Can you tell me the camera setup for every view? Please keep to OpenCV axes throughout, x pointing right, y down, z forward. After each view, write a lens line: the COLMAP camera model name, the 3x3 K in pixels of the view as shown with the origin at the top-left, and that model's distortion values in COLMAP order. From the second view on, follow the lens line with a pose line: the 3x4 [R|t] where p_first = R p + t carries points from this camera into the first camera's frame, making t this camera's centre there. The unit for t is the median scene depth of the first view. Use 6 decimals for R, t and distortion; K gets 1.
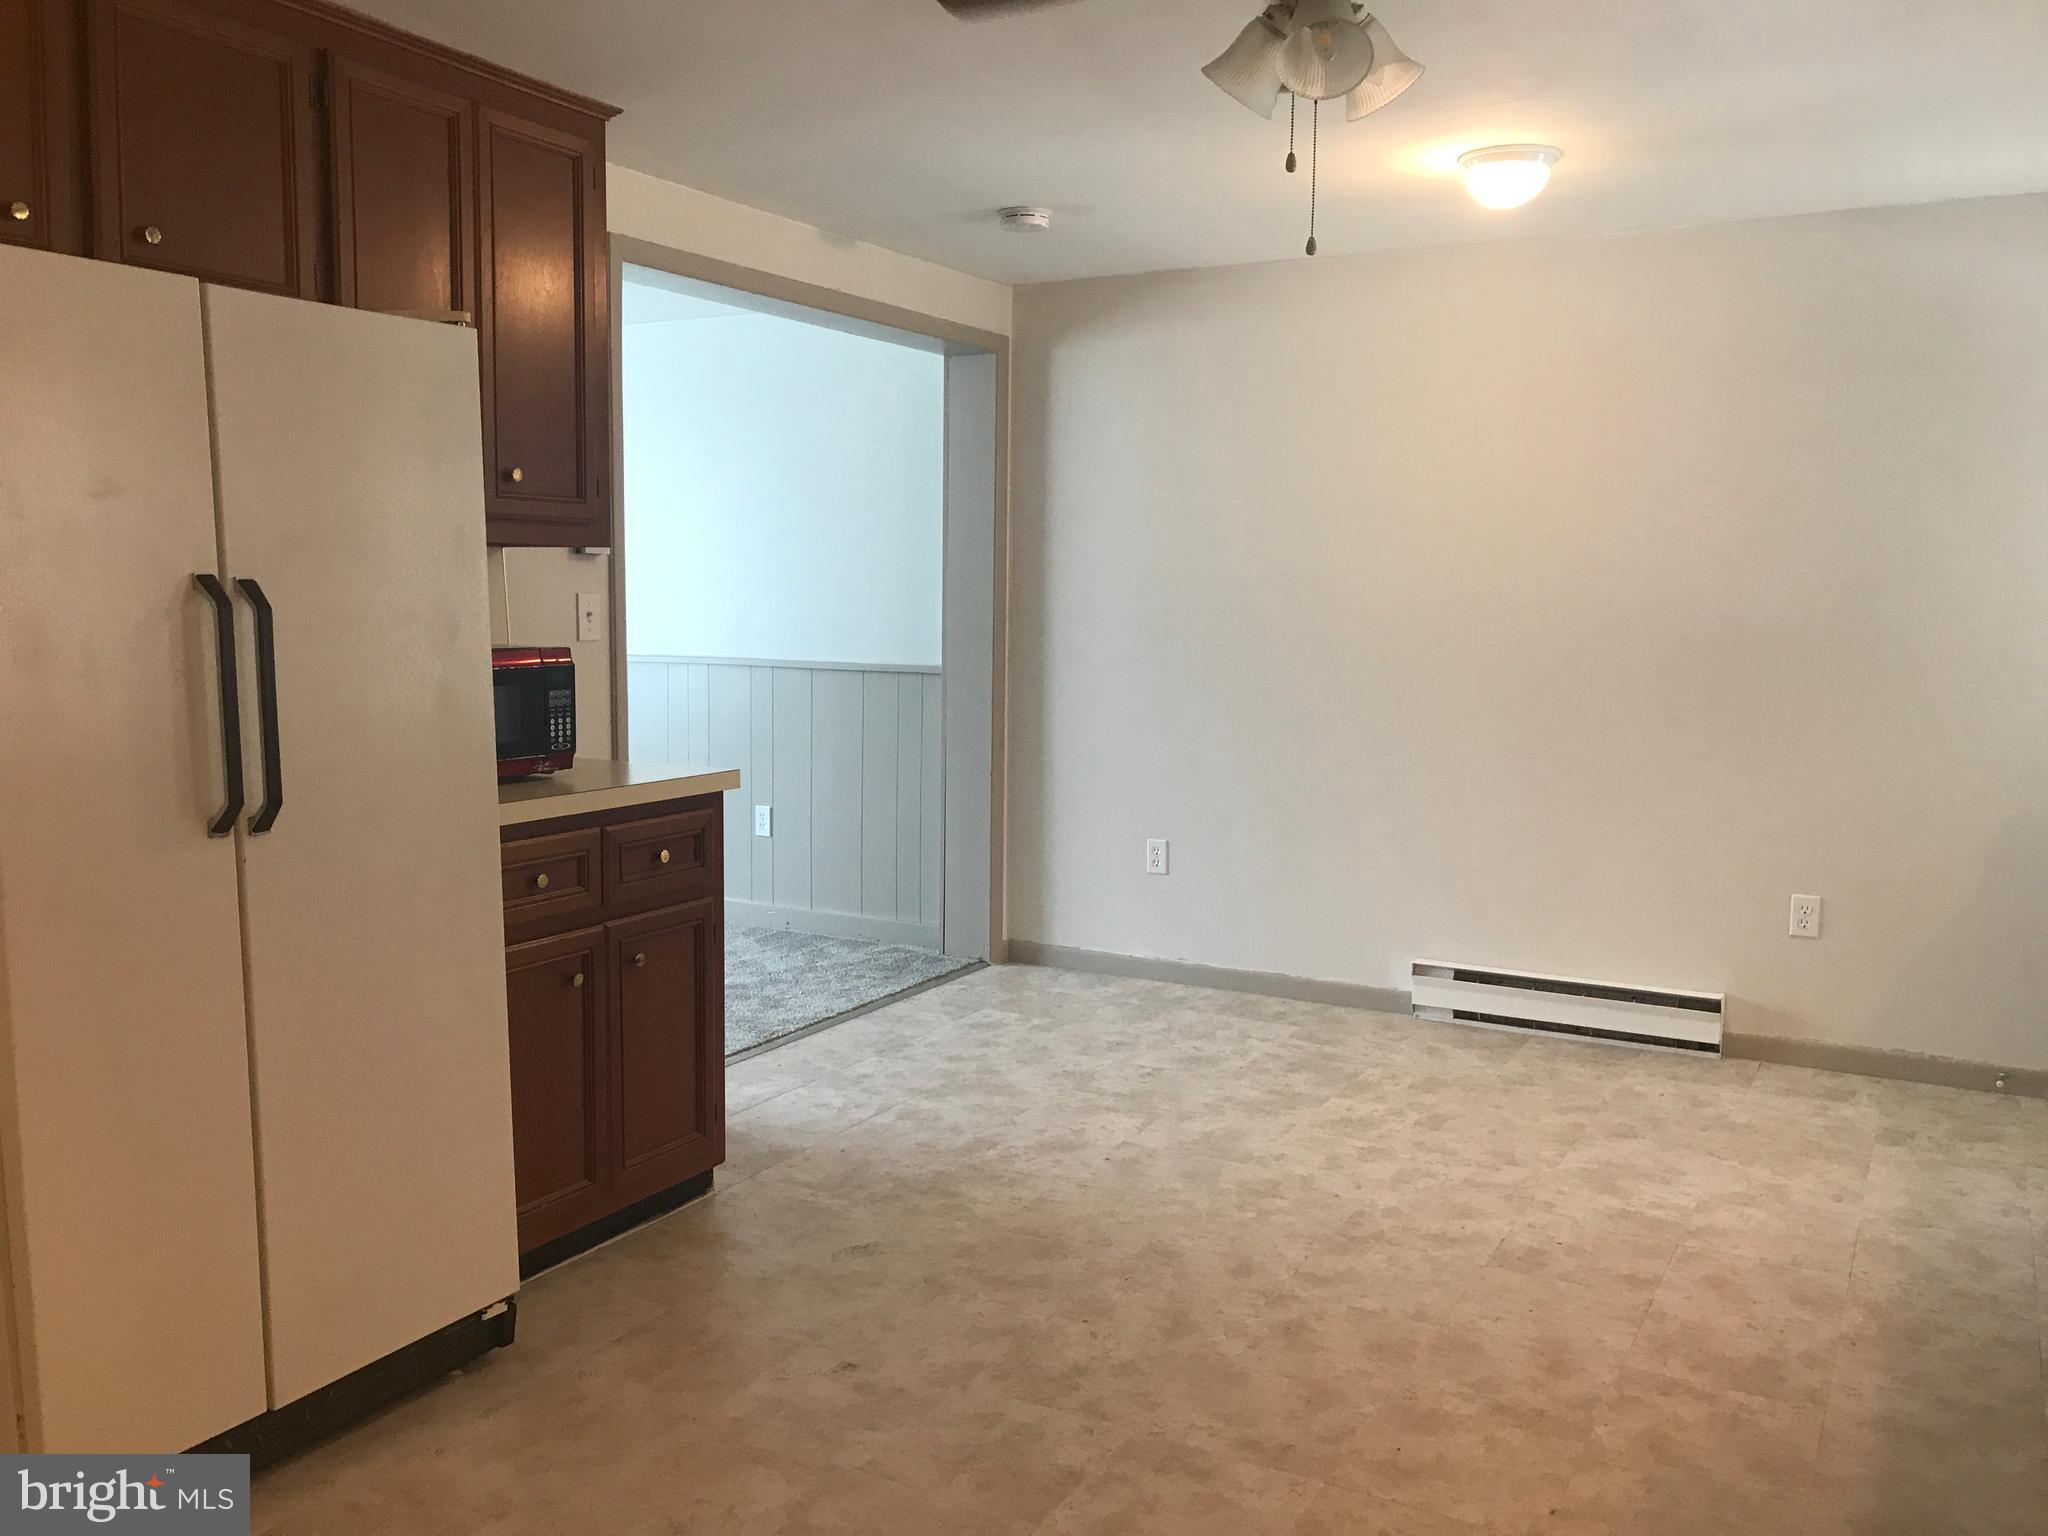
lens RADIAL K [[1701.8, 0, 1020.1], [0, 1701.8, 769.9], [0, 0, 1]] dist [0.005818, 0.016946]
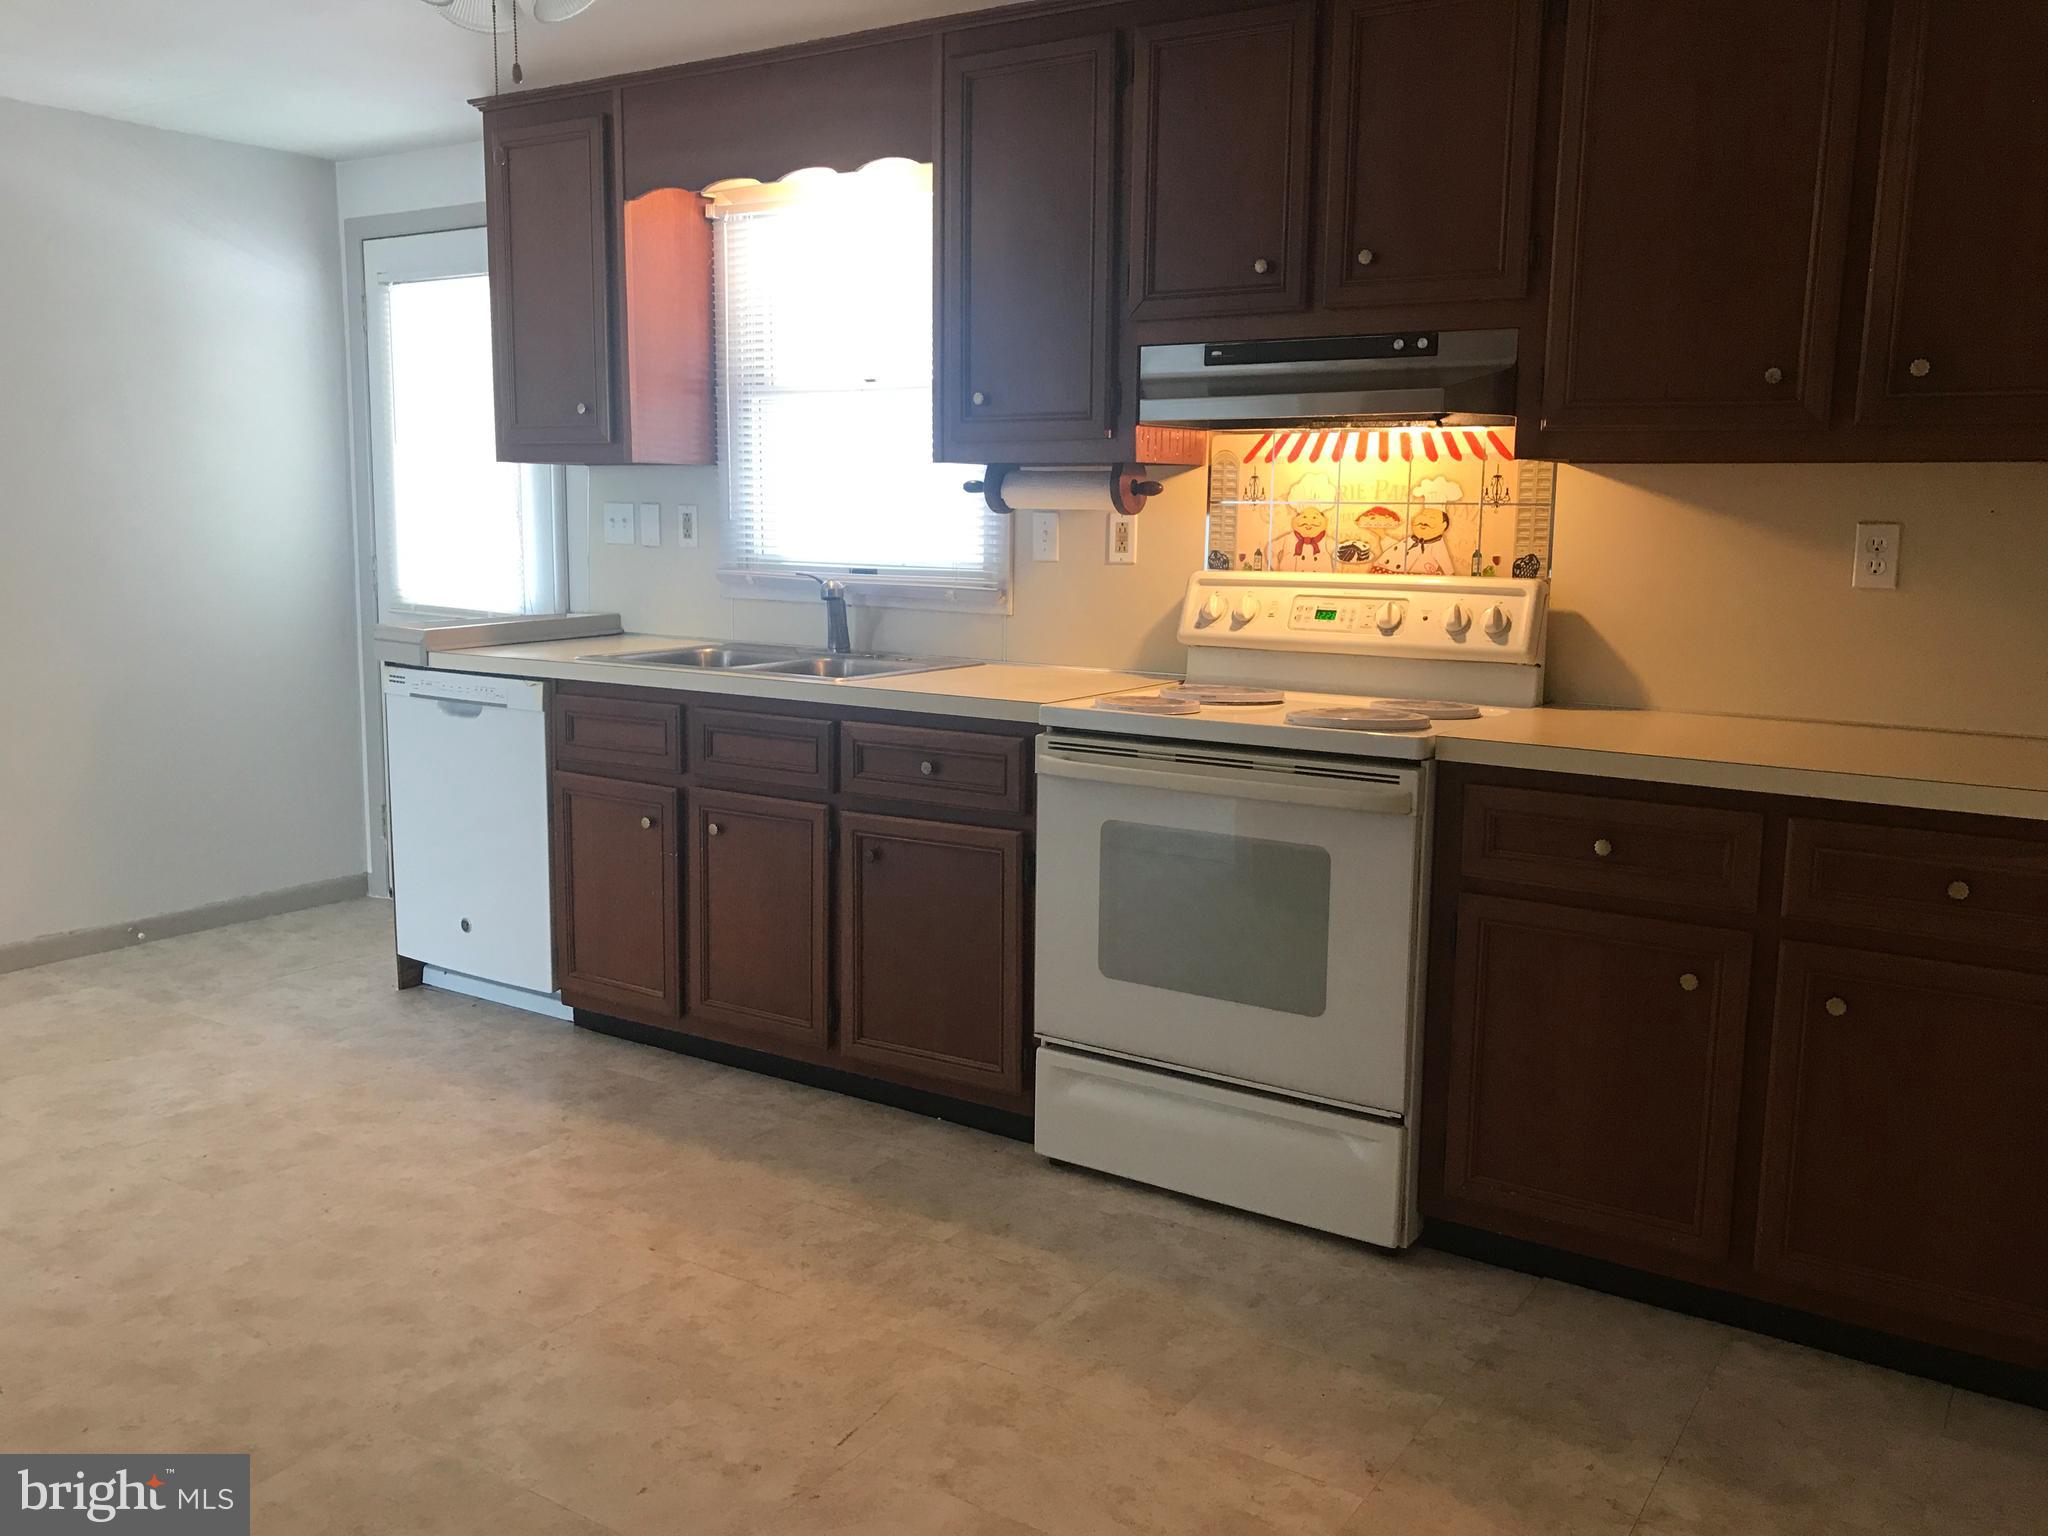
lens RADIAL K [[1701.8, 0, 1019.7], [0, 1701.8, 771.5], [0, 0, 1]] dist [0.005818, 0.016946]
pose [[0.075903, -0.164095, 0.983520, -0.601309], [0.095111, 0.983059, 0.156678, -0.053031], [-0.992569, 0.081651, 0.090225, 0.436245]]
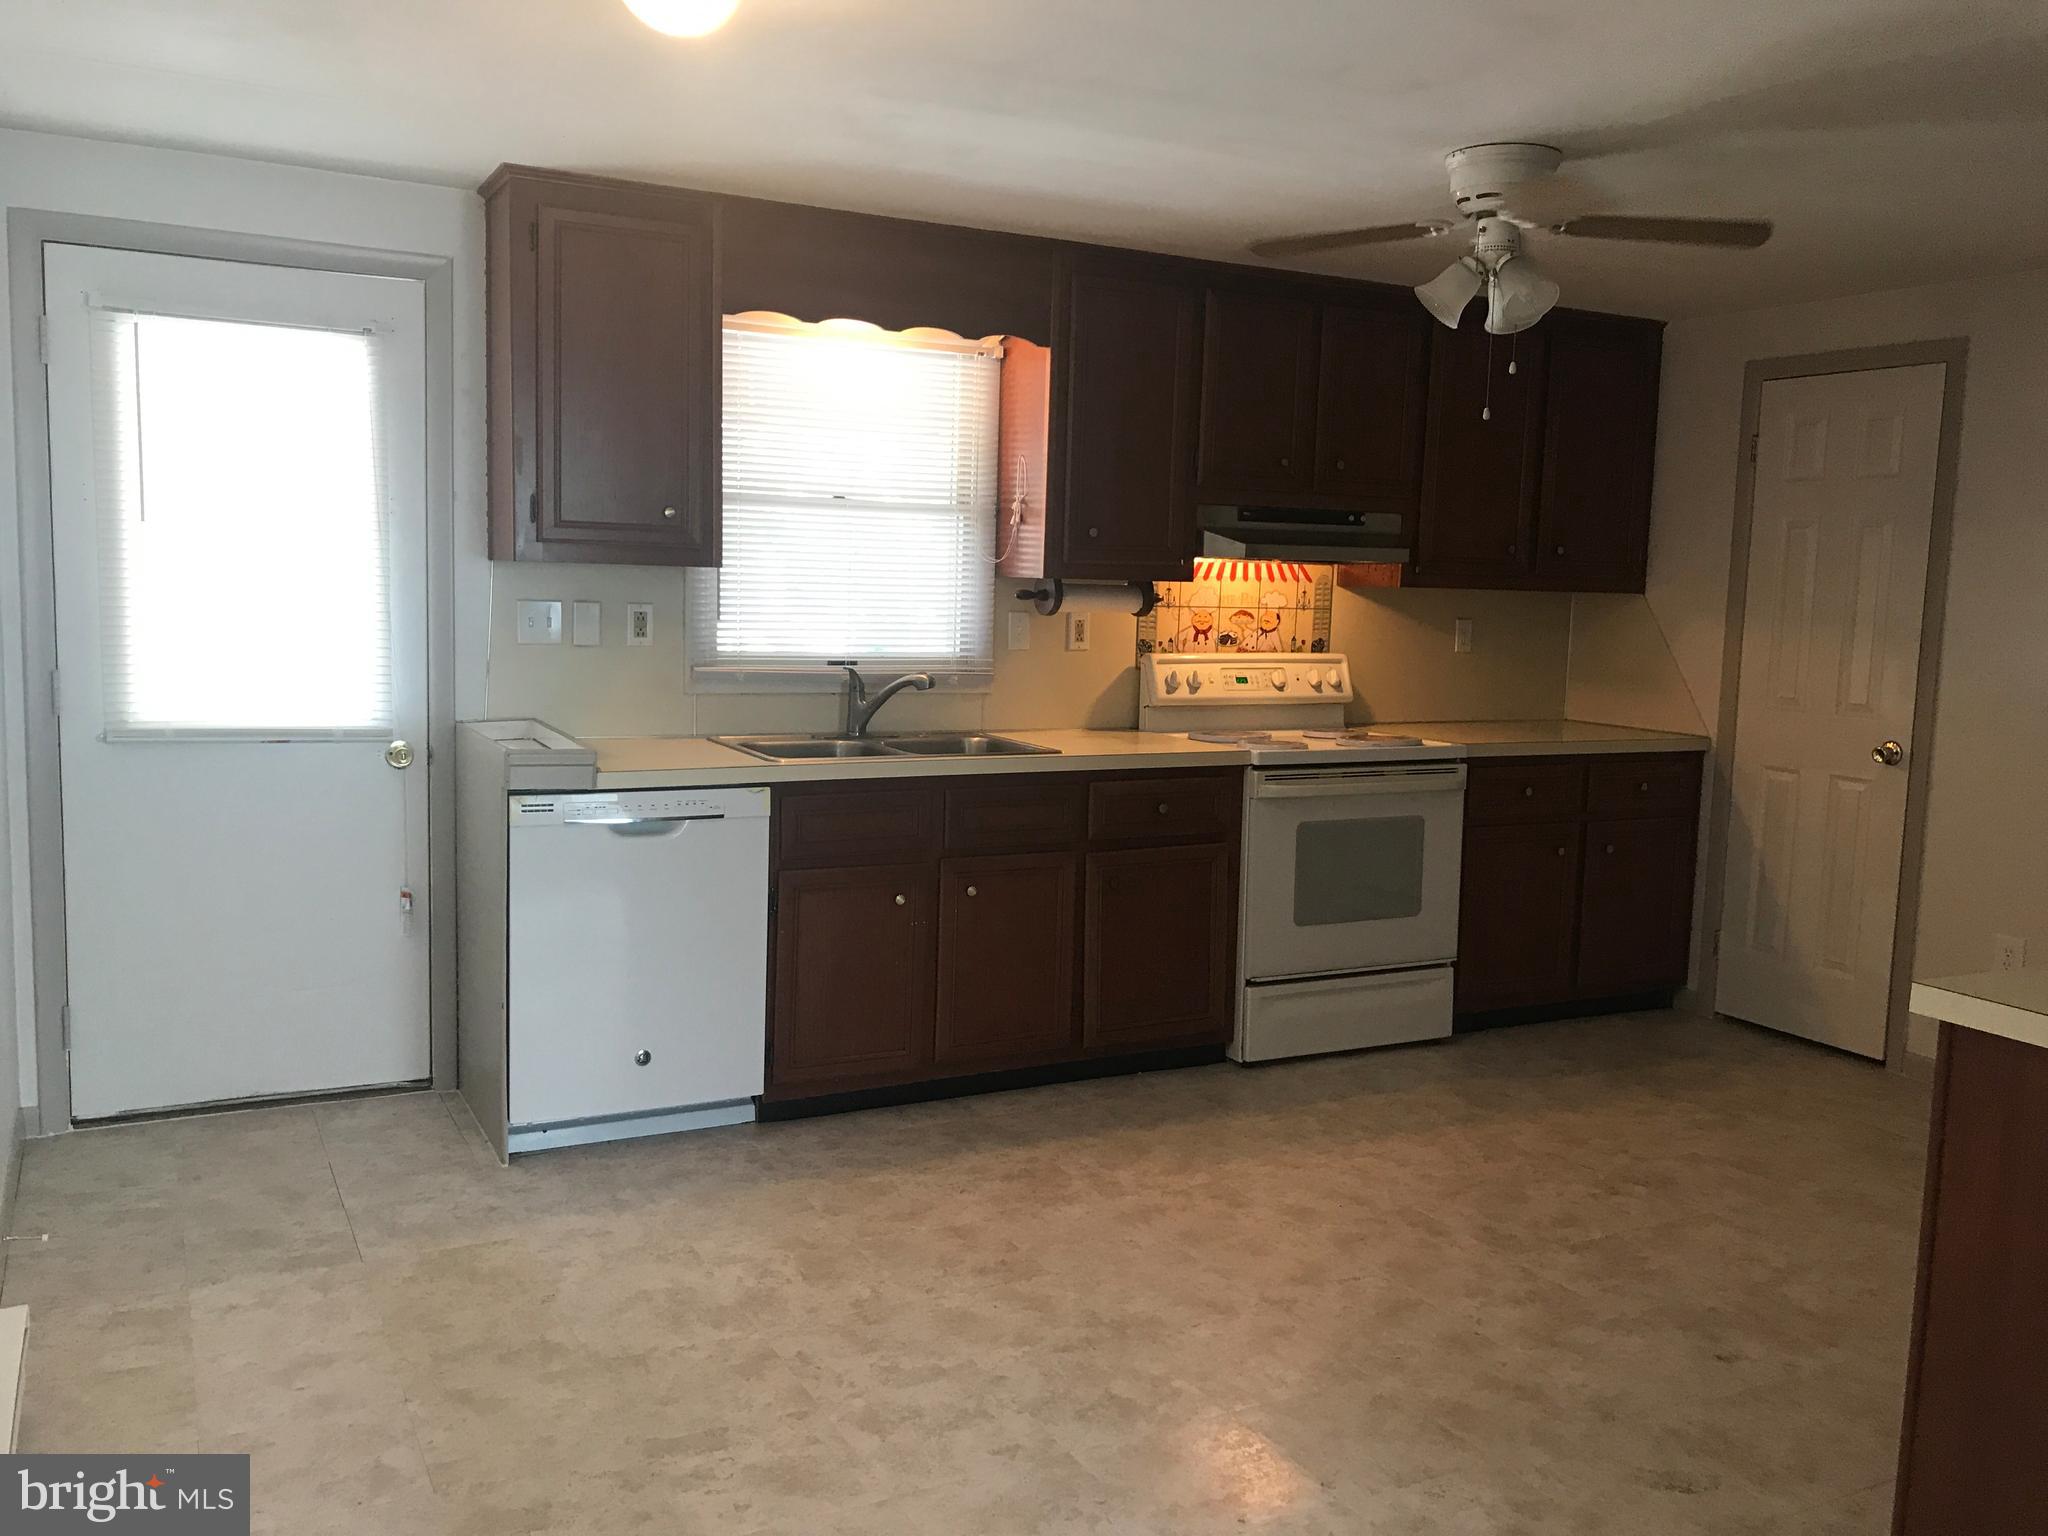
lens RADIAL K [[1701.8, 0, 1030.9], [0, 1701.8, 766.5], [0, 0, 1]] dist [0.005818, 0.016946]
pose [[-0.841956, -0.096845, 0.530783, -0.235200], [0.018211, 0.978098, 0.207348, -0.225352], [-0.539239, 0.184244, -0.821752, 1.793161]]
